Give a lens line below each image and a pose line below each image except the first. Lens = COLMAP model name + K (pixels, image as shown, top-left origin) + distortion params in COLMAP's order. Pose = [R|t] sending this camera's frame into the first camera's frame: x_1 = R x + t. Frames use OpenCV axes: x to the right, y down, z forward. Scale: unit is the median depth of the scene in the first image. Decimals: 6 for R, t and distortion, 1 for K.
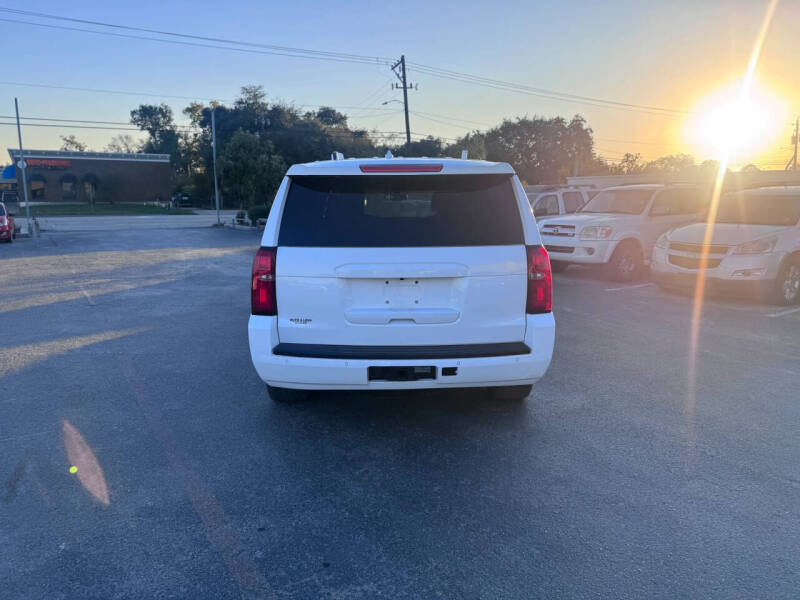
lens RADIAL K [[582.5, 0, 400.0], [0, 582.5, 300.0], [0, 0, 1]] dist [0.064526, -0.098139]
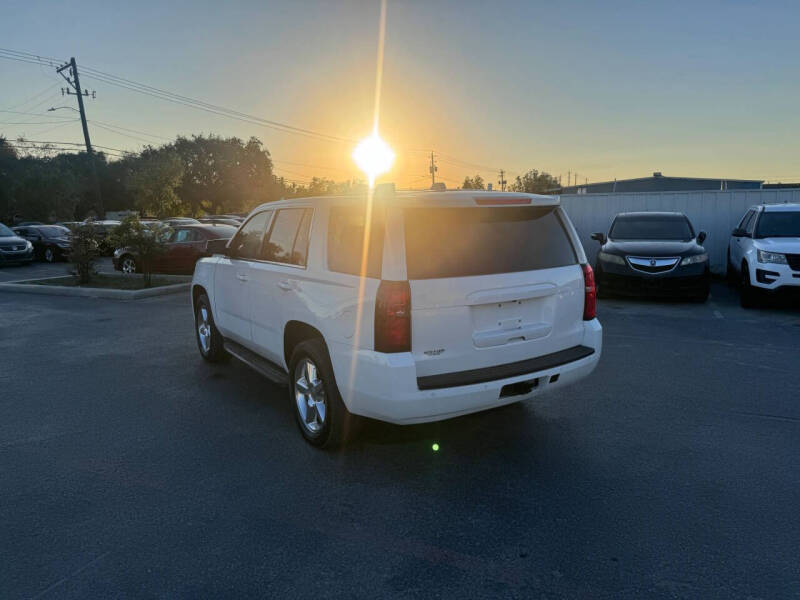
lens RADIAL K [[582.5, 0, 400.0], [0, 582.5, 300.0], [0, 0, 1]] dist [0.064526, -0.098139]
pose [[0.837689, -0.086858, 0.539197, -0.070214], [0.103318, 0.994648, -0.000287, -0.005538], [-0.536286, 0.055949, 0.842180, 0.017460]]
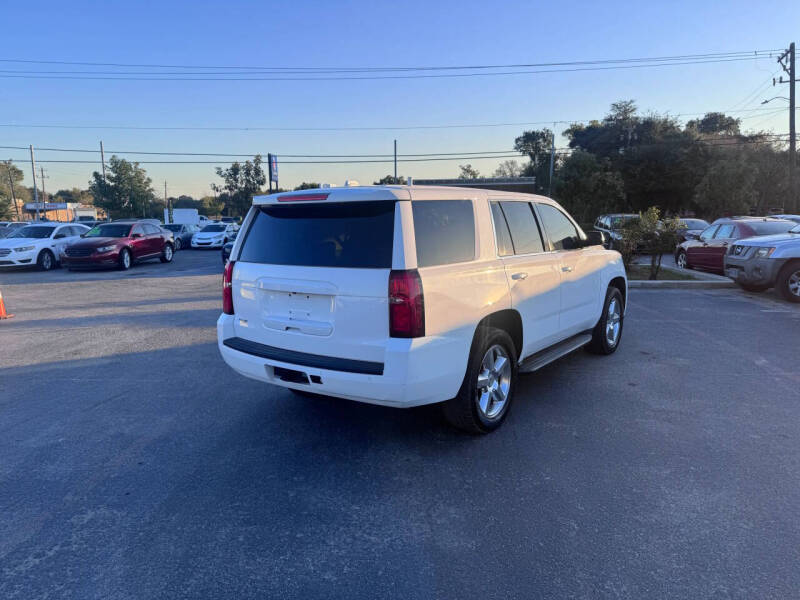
lens RADIAL K [[603.3, 0, 400.0], [0, 603.3, 300.0], [0, 0, 1]] dist [-0.033582, 0.004524]
pose [[0.788739, 0.064236, -0.611363, 0.079820], [-0.084708, 0.996395, -0.004593, -0.003141], [0.608864, 0.055410, 0.791337, 0.016499]]
